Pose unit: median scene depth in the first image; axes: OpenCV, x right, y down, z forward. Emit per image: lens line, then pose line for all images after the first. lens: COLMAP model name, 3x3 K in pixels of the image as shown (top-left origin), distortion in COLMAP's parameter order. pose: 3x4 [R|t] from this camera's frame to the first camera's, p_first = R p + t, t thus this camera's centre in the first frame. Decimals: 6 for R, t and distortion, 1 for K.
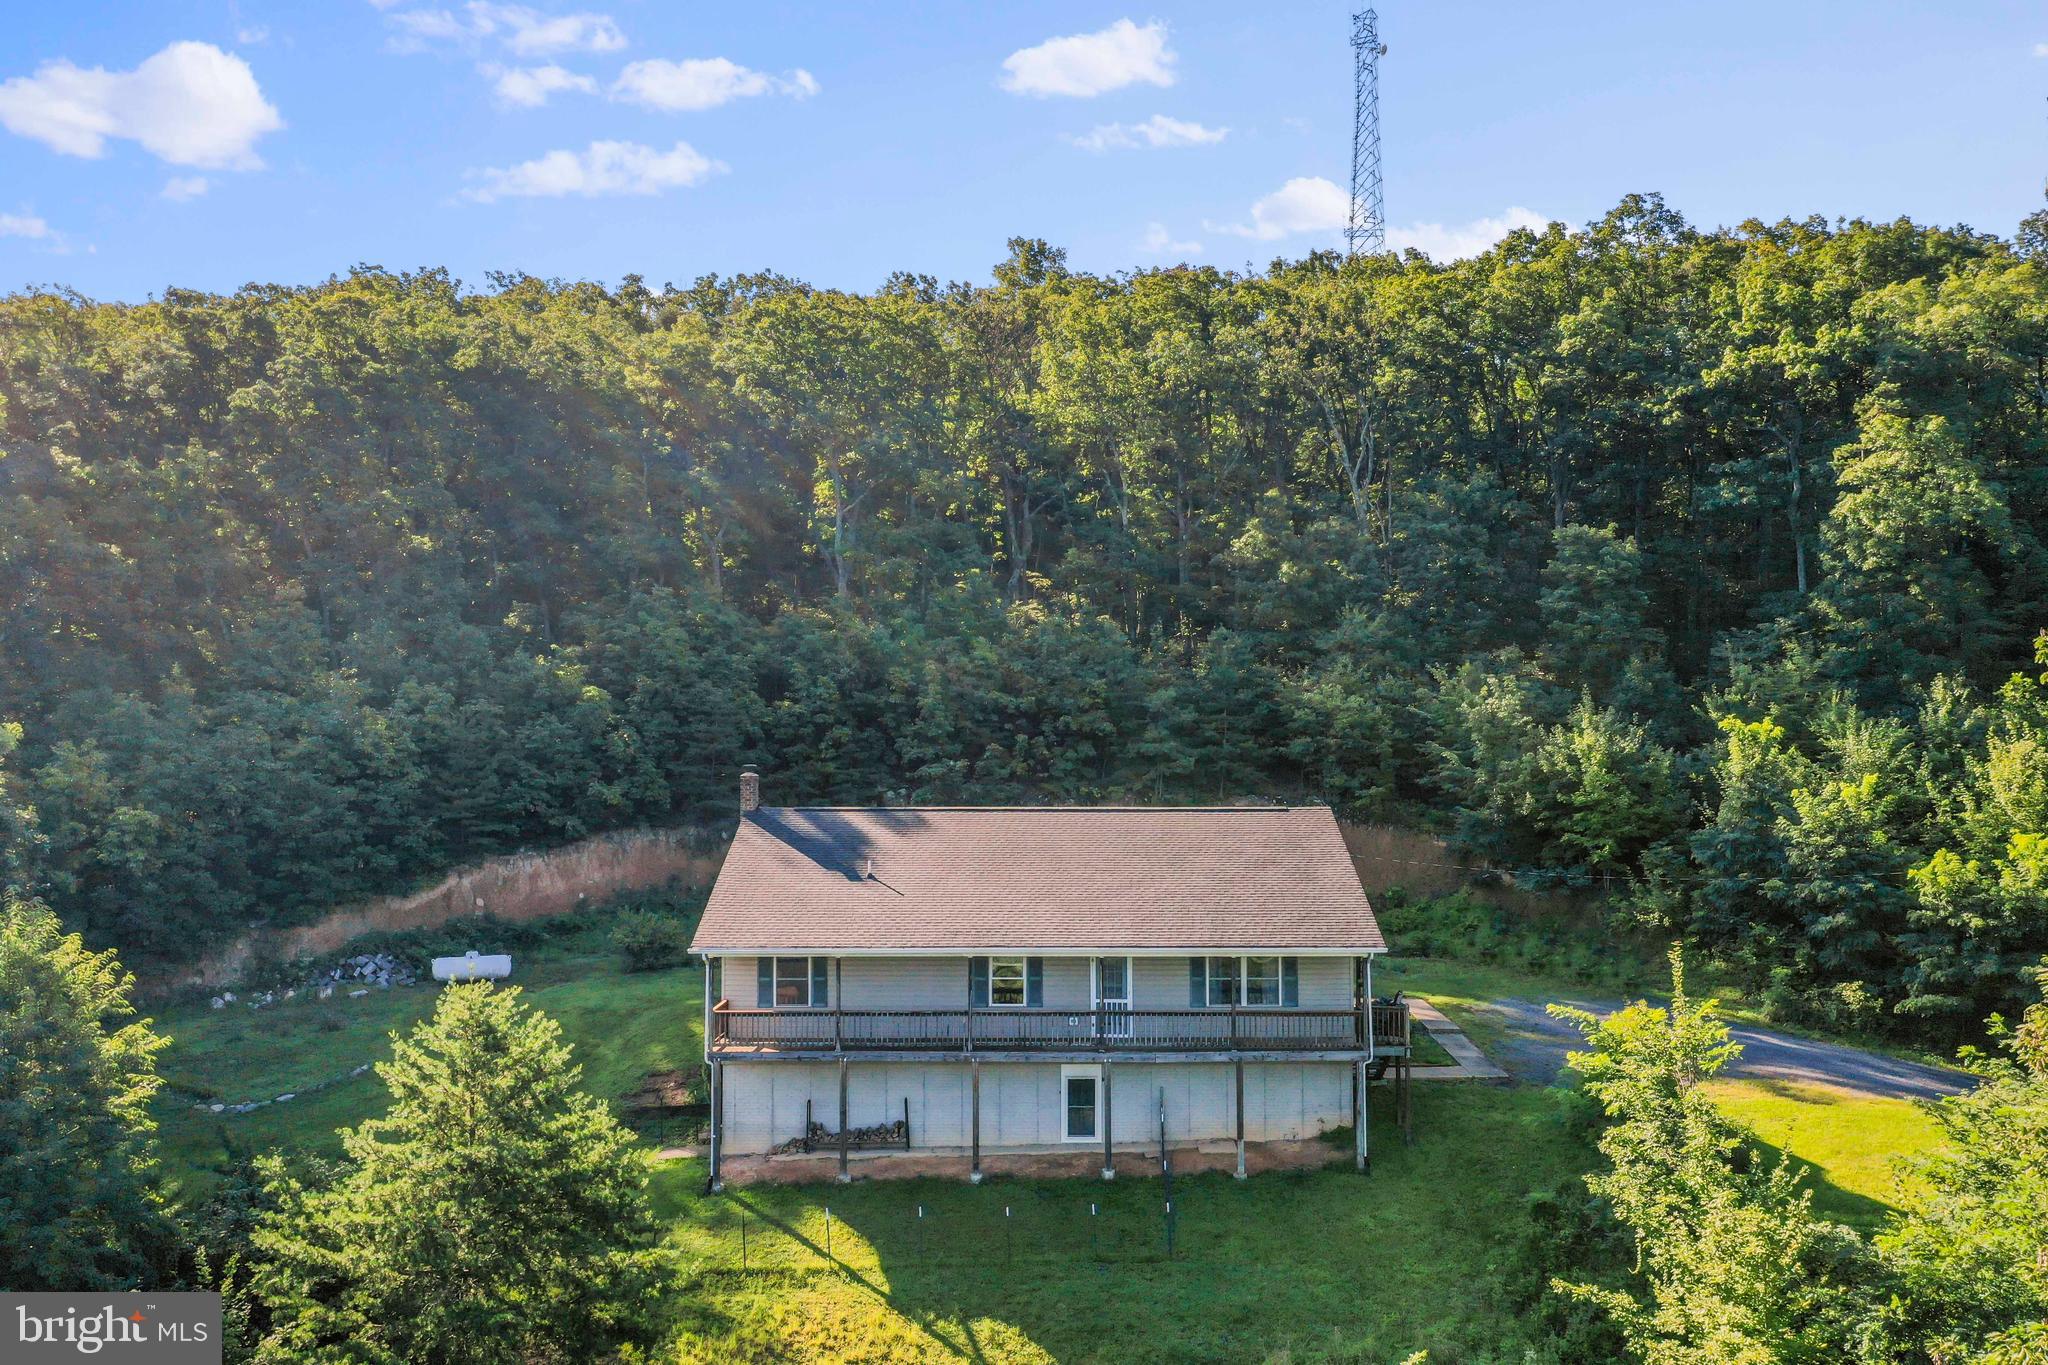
lens RADIAL K [[1616.3, 0, 1027.9], [0, 1616.3, 700.2], [0, 0, 1]] dist [0.002838, 0.008717]
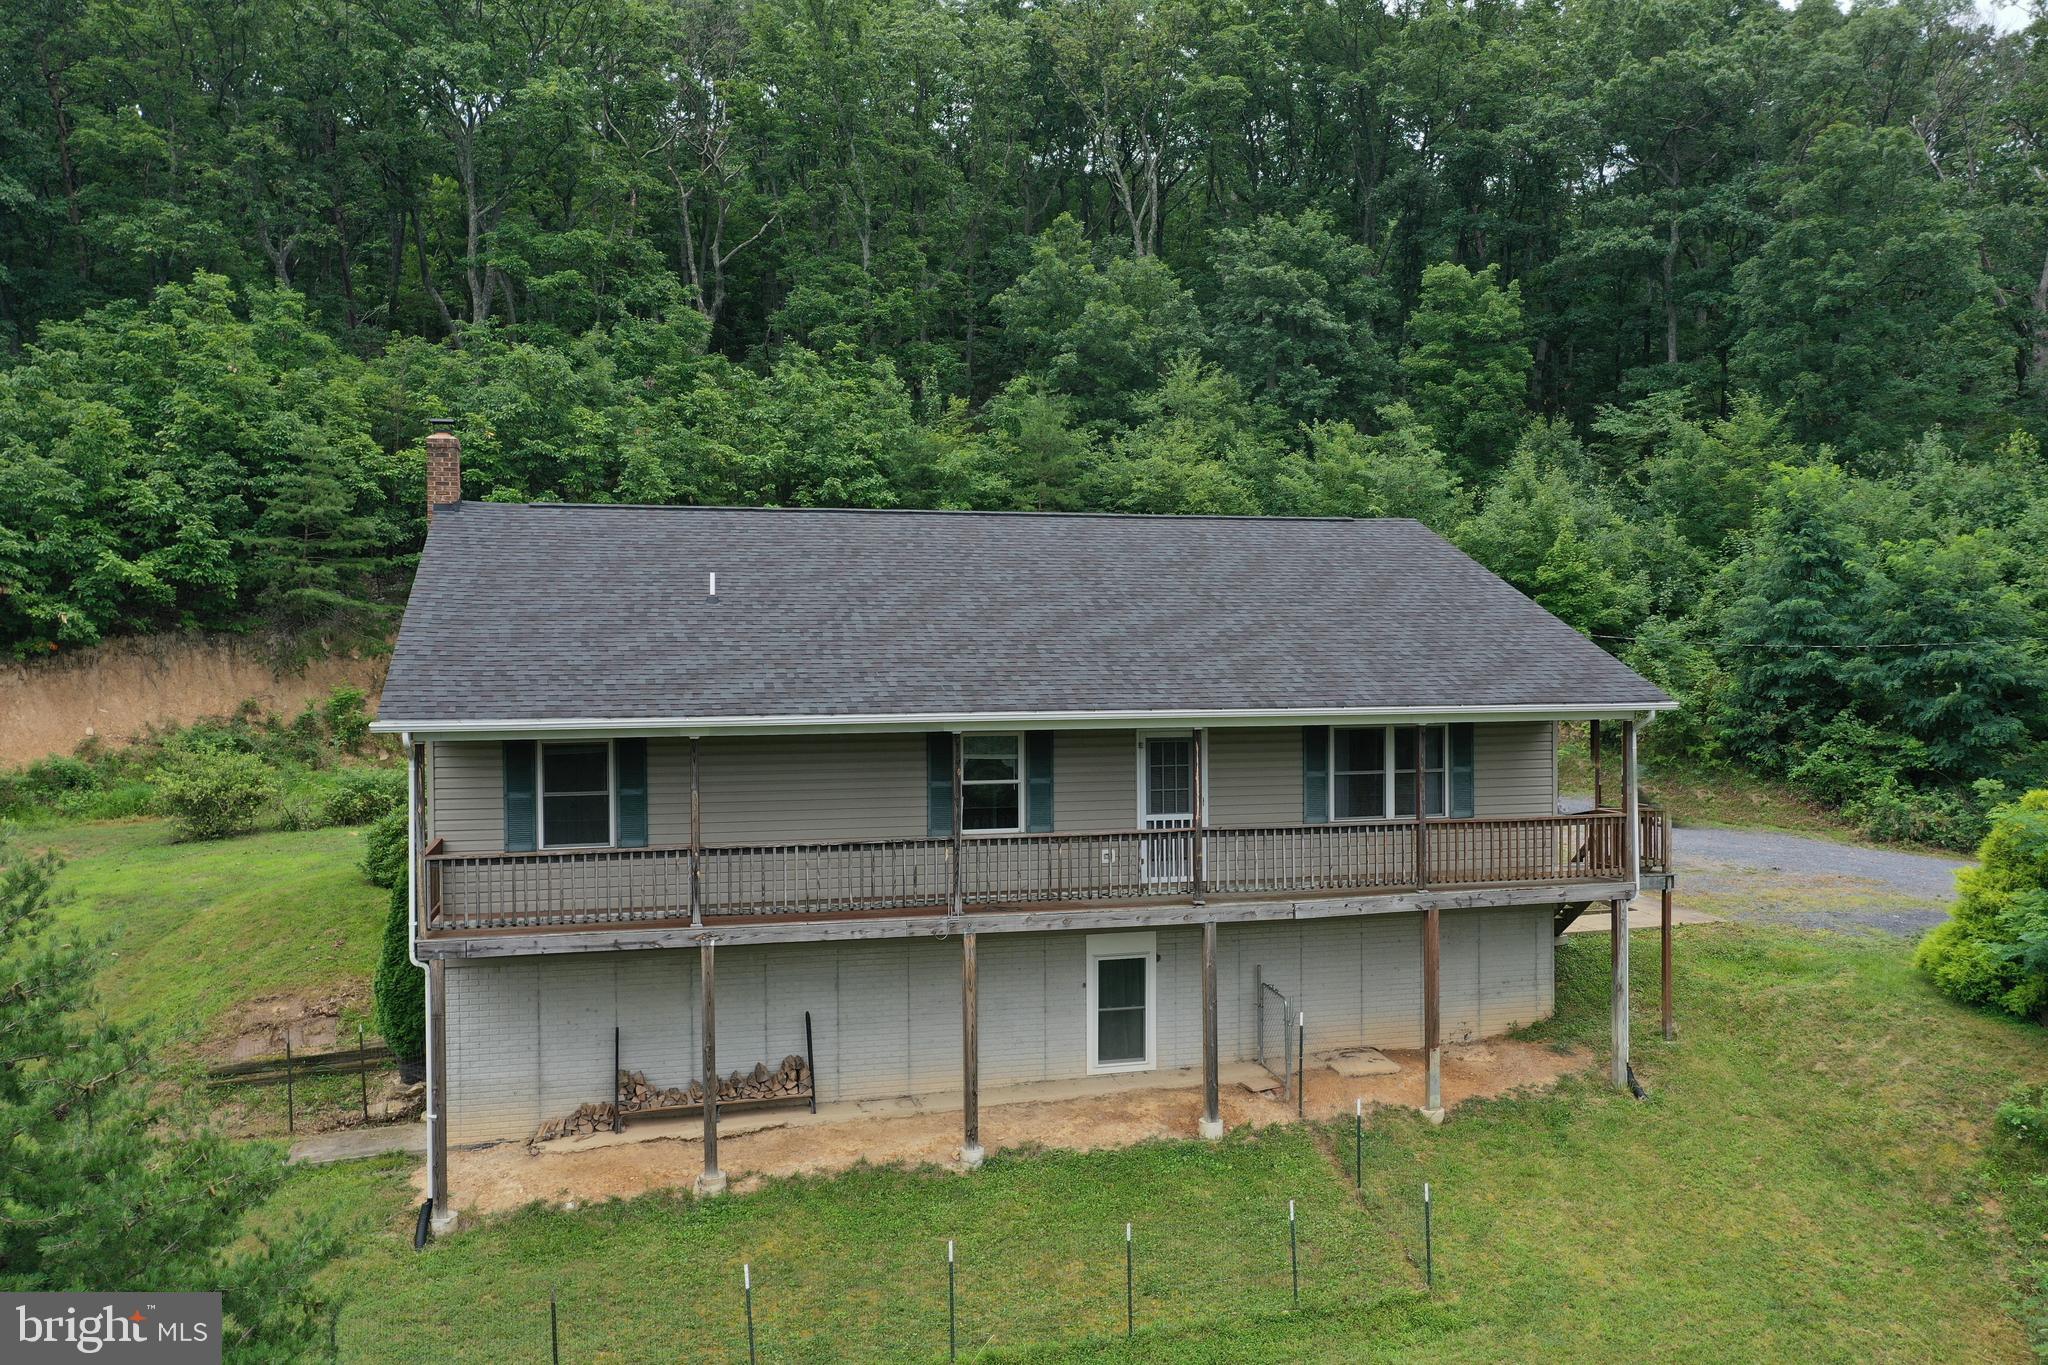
lens RADIAL K [[1619.1, 0, 1027.6], [0, 1619.1, 699.4], [0, 0, 1]] dist [0.002326, 0.009511]
pose [[0.965591, -0.011679, 0.259804, -0.107826], [-0.003566, 0.998303, 0.058131, 0.086858], [-0.260042, -0.057058, 0.963910, 0.366885]]
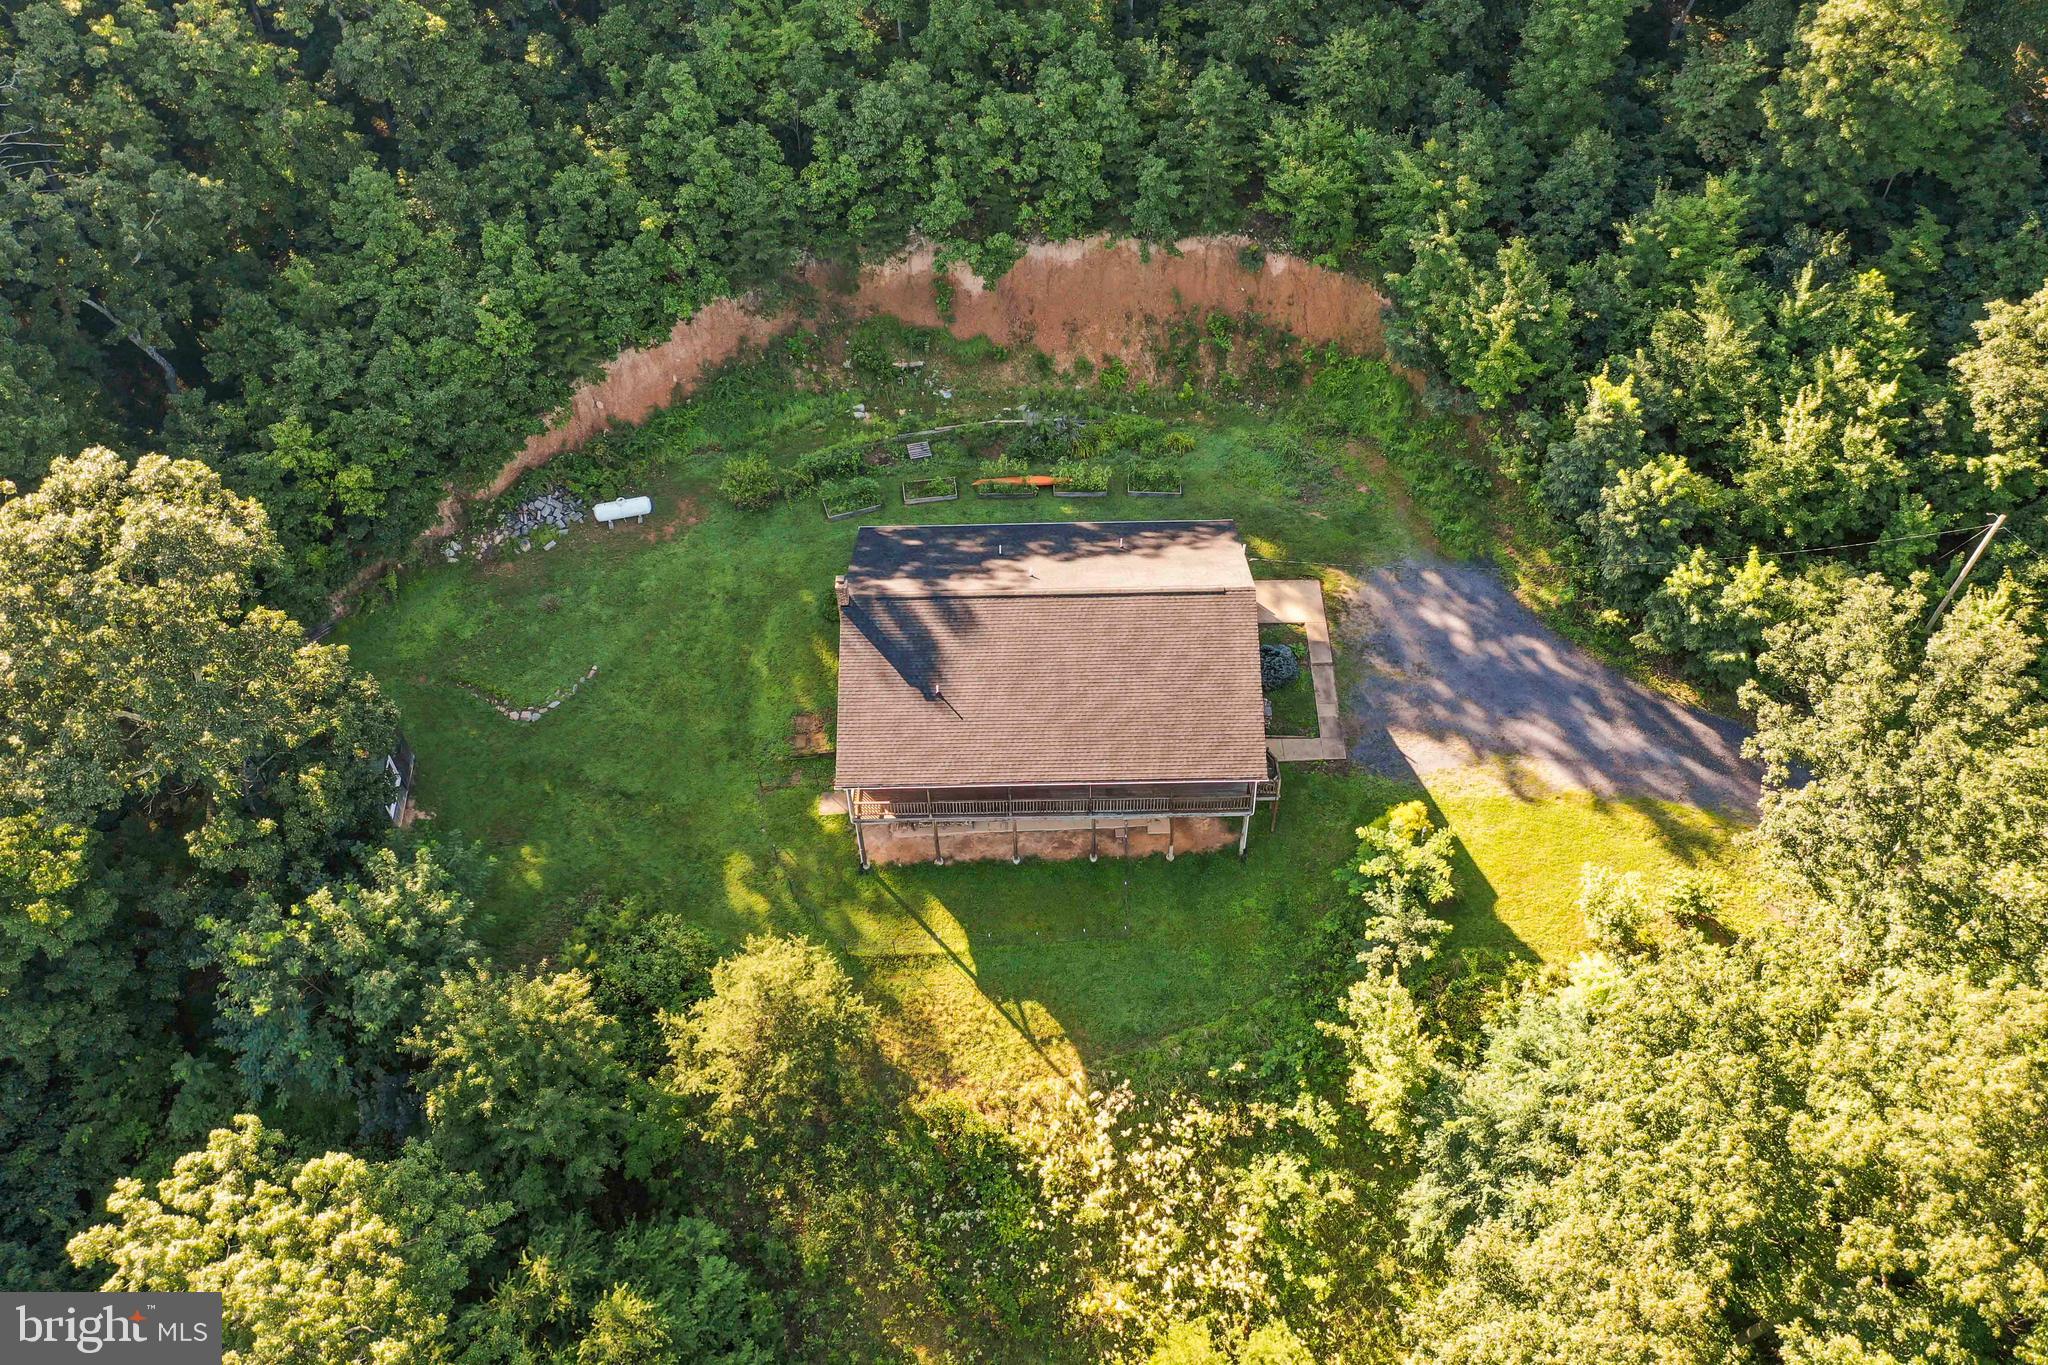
lens RADIAL K [[1582.8, 0, 1024.0], [0, 1582.8, 682.5], [0, 0, 1]] dist [0.000845, 0.000490]
pose [[0.999813, -0.019161, -0.002536, -0.011712], [0.014284, 0.644109, 0.764801, -0.809469], [-0.013020, -0.764694, 0.644262, 0.044756]]
